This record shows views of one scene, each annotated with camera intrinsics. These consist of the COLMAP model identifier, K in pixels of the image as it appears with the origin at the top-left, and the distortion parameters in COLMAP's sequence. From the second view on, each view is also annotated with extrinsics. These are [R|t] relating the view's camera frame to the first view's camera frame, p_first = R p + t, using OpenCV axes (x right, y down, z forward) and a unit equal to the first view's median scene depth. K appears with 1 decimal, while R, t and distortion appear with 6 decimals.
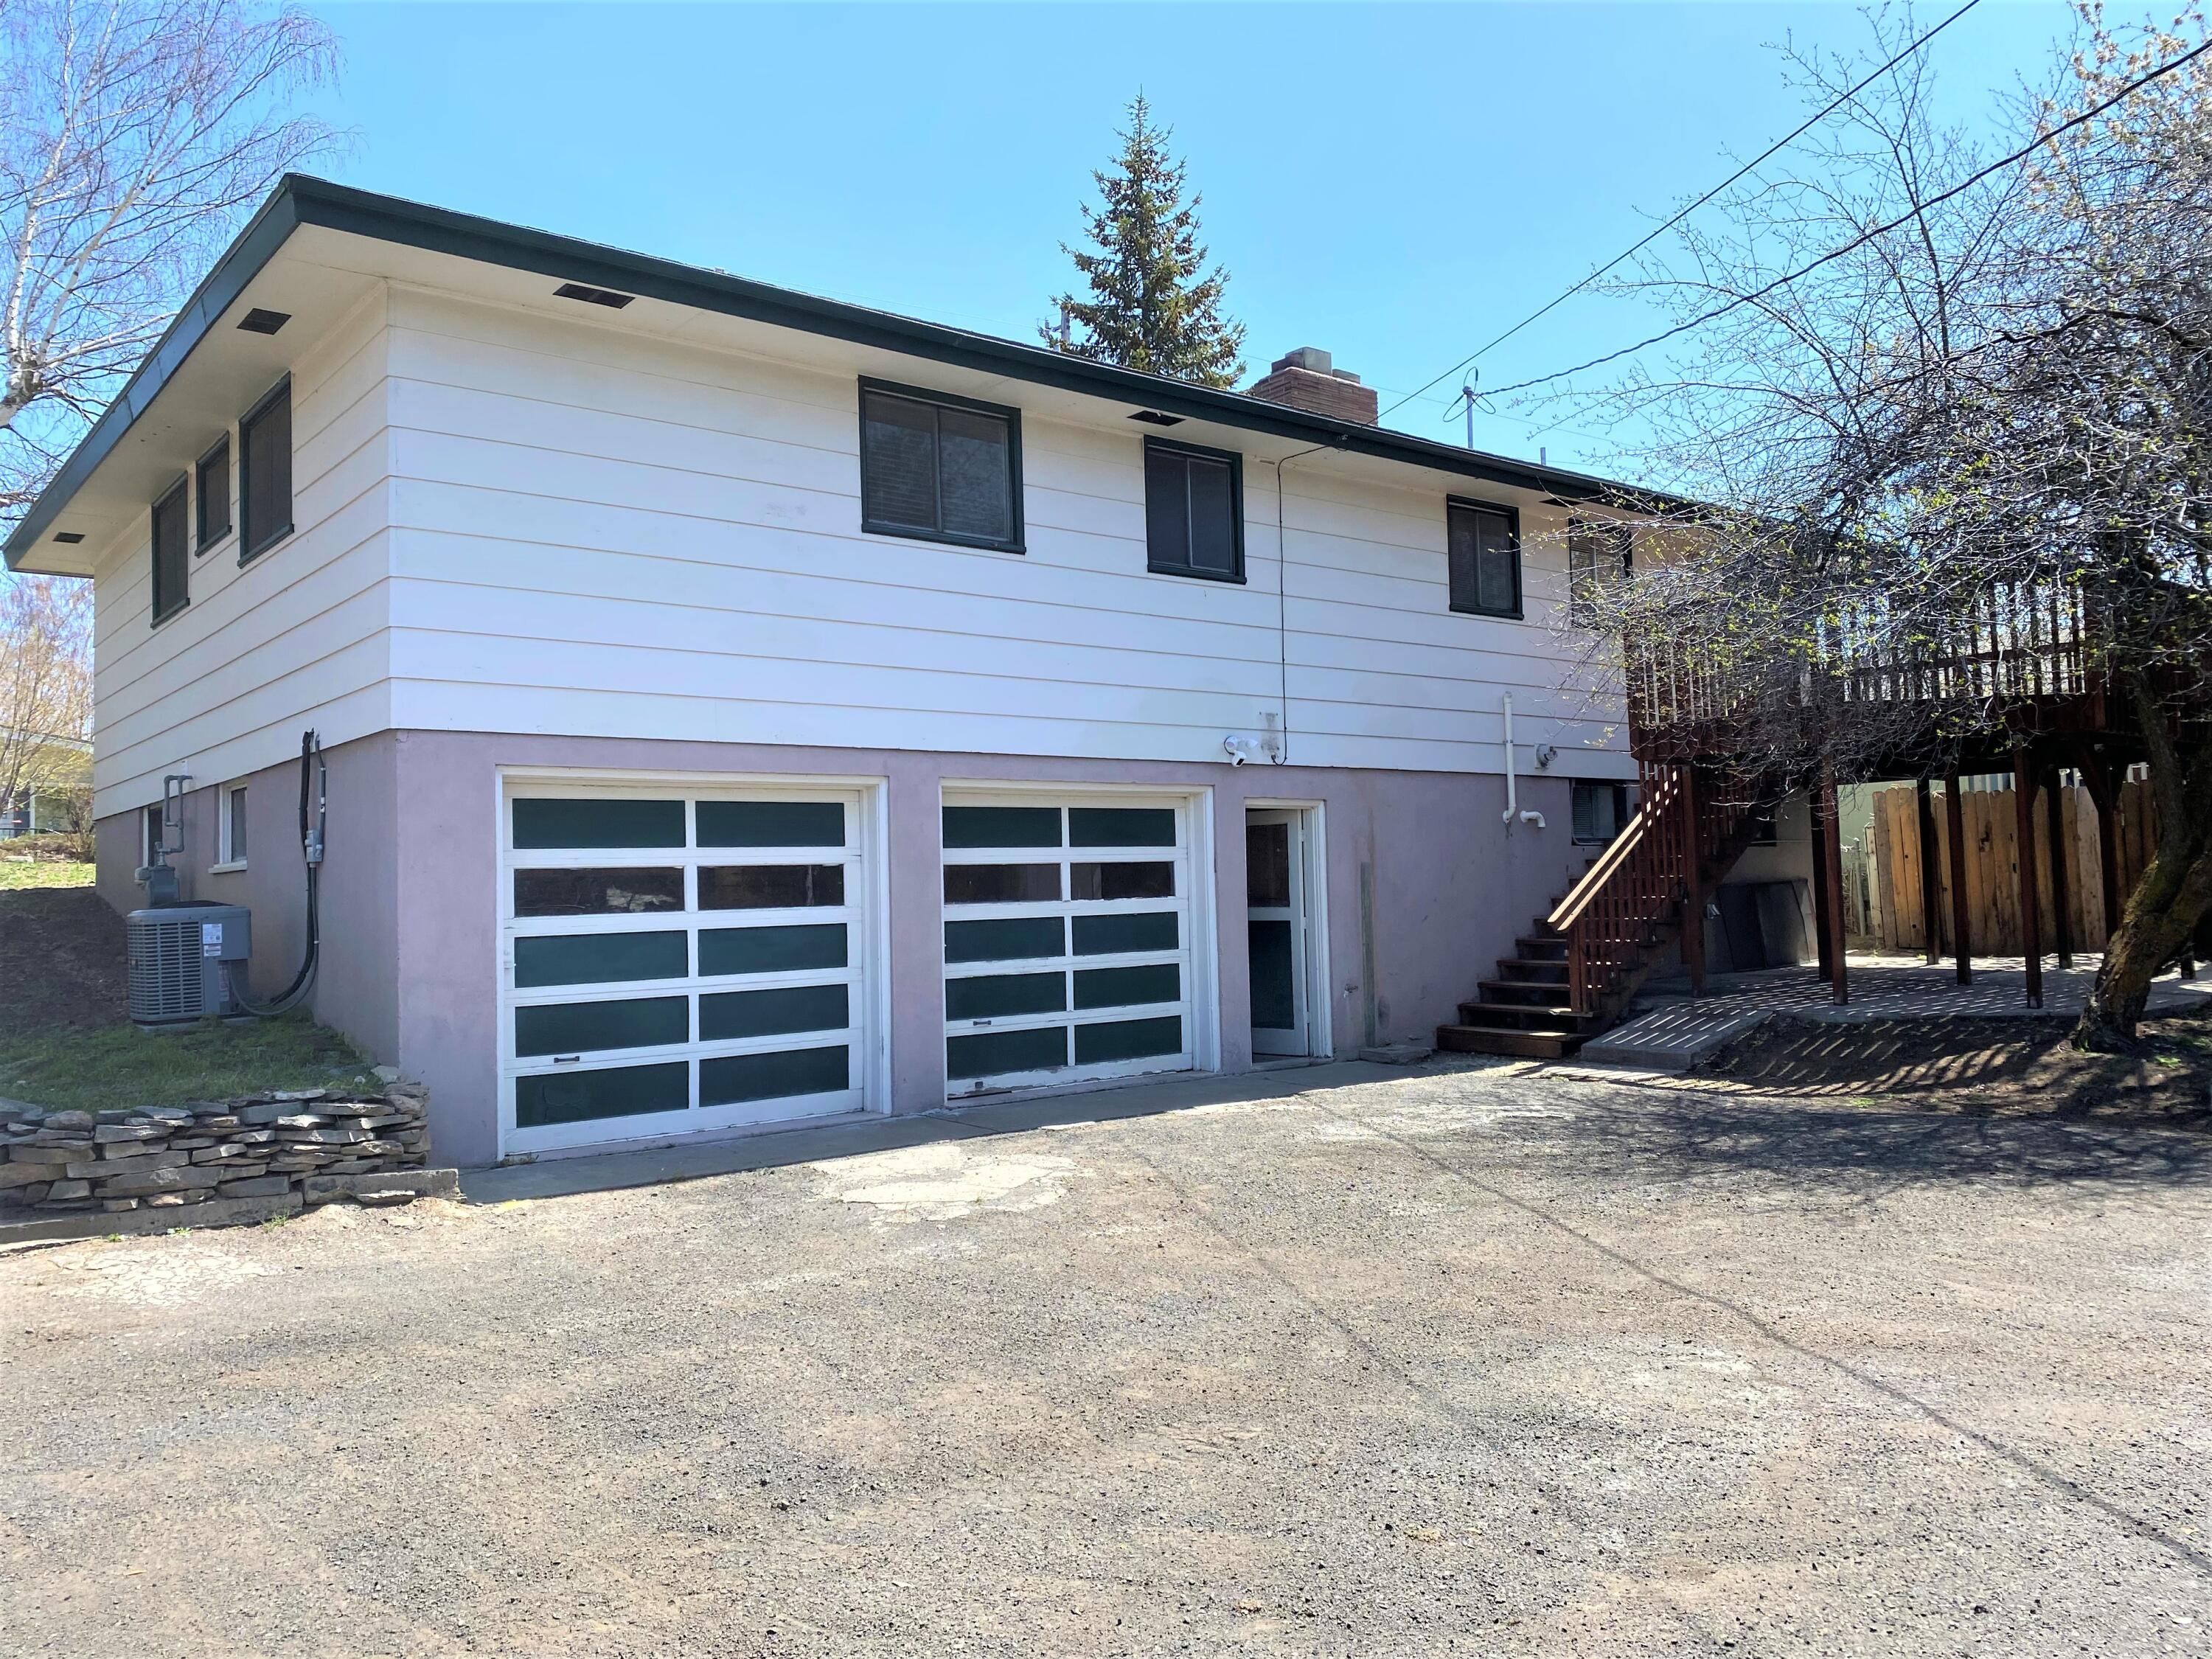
lens RADIAL K [[1680.0, 0, 1114.0], [0, 1680.0, 829.6], [0, 0, 1]] dist [0.040592, -0.043646]
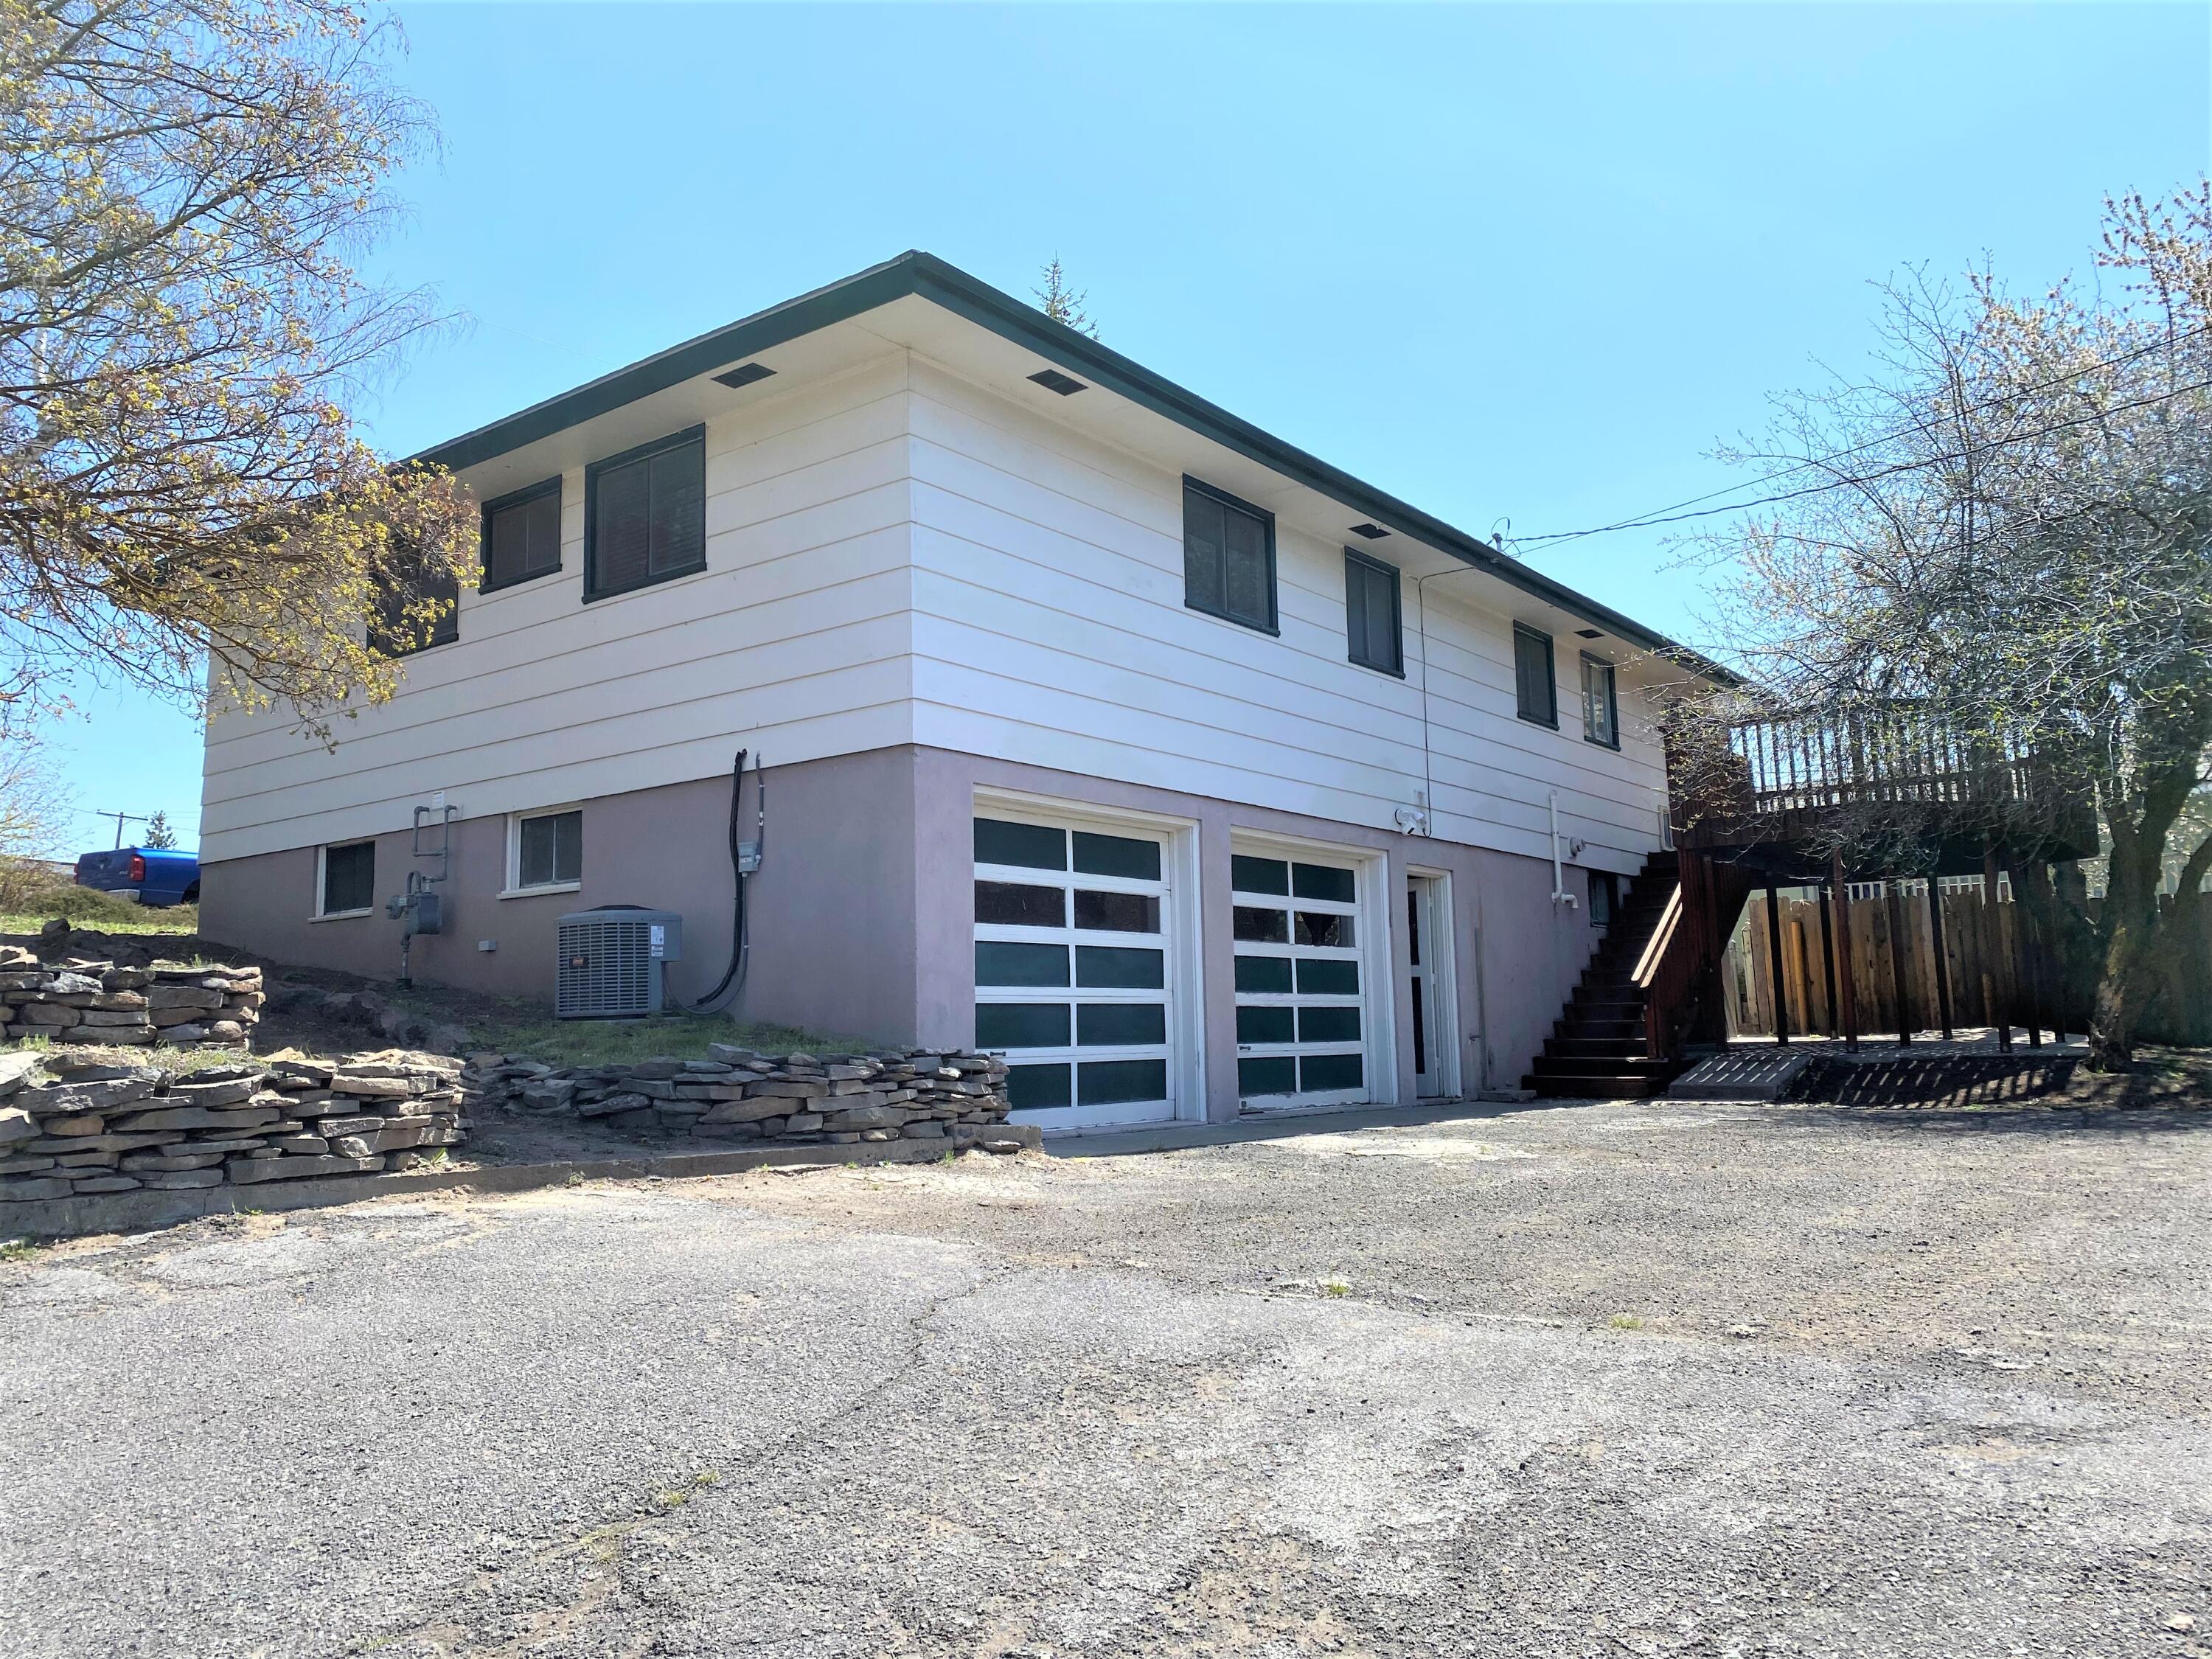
lens RADIAL K [[1680.0, 0, 1102.7], [0, 1680.0, 826.3], [0, 0, 1]] dist [0.040592, -0.043646]
pose [[0.973885, 0.037243, 0.223968, -0.450728], [-0.016134, 0.995313, -0.095353, 0.080983], [-0.226470, 0.089249, 0.969921, -0.079374]]
